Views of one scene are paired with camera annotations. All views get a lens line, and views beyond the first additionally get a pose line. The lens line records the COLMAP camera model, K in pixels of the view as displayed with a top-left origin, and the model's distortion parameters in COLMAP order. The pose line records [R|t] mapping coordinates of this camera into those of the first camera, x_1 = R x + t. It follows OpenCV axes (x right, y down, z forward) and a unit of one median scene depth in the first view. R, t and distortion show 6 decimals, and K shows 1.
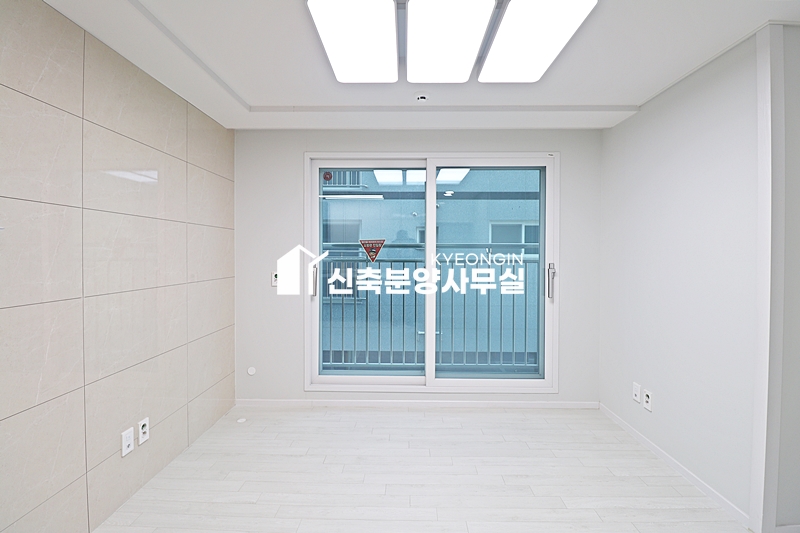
lens RADIAL K [[368.9, 0, 400.3], [0, 368.9, 258.0], [0, 0, 1]] dist [0.000103, -0.014126]
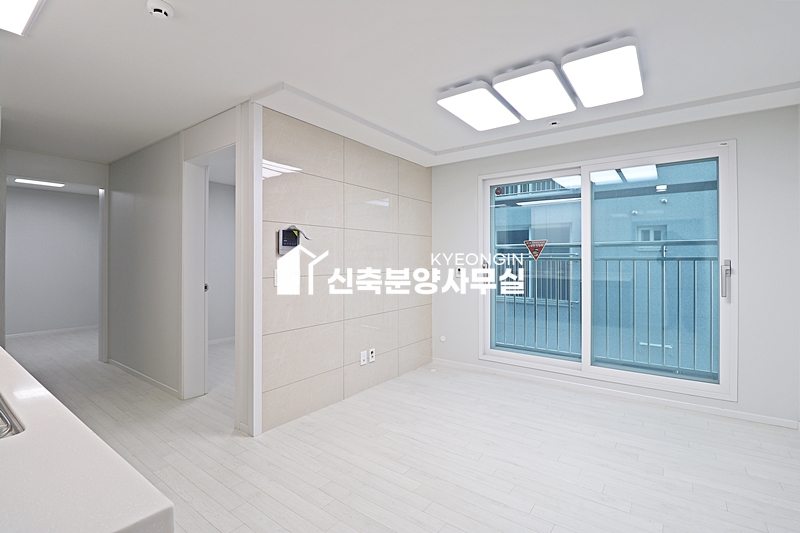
lens RADIAL K [[368.9, 0, 400.3], [0, 368.9, 258.0], [0, 0, 1]] dist [0.000103, -0.014126]
pose [[0.815251, -0.005700, -0.579080, 0.272955], [-0.003472, 0.999885, -0.014729, 0.026017], [0.579098, 0.014018, 0.815137, -0.226212]]
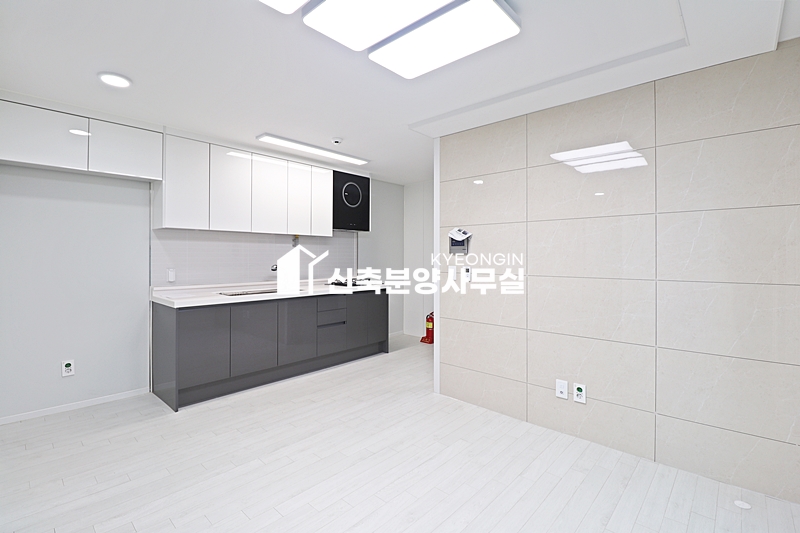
lens RADIAL K [[366.3, 0, 400.4], [0, 366.3, 256.8], [0, 0, 1]] dist [-0.002513, -0.013020]
pose [[-0.664078, -0.003909, -0.747653, 0.402186], [-0.012596, 0.999903, 0.005960, 0.010604], [0.747557, 0.013375, -0.664063, 0.892663]]
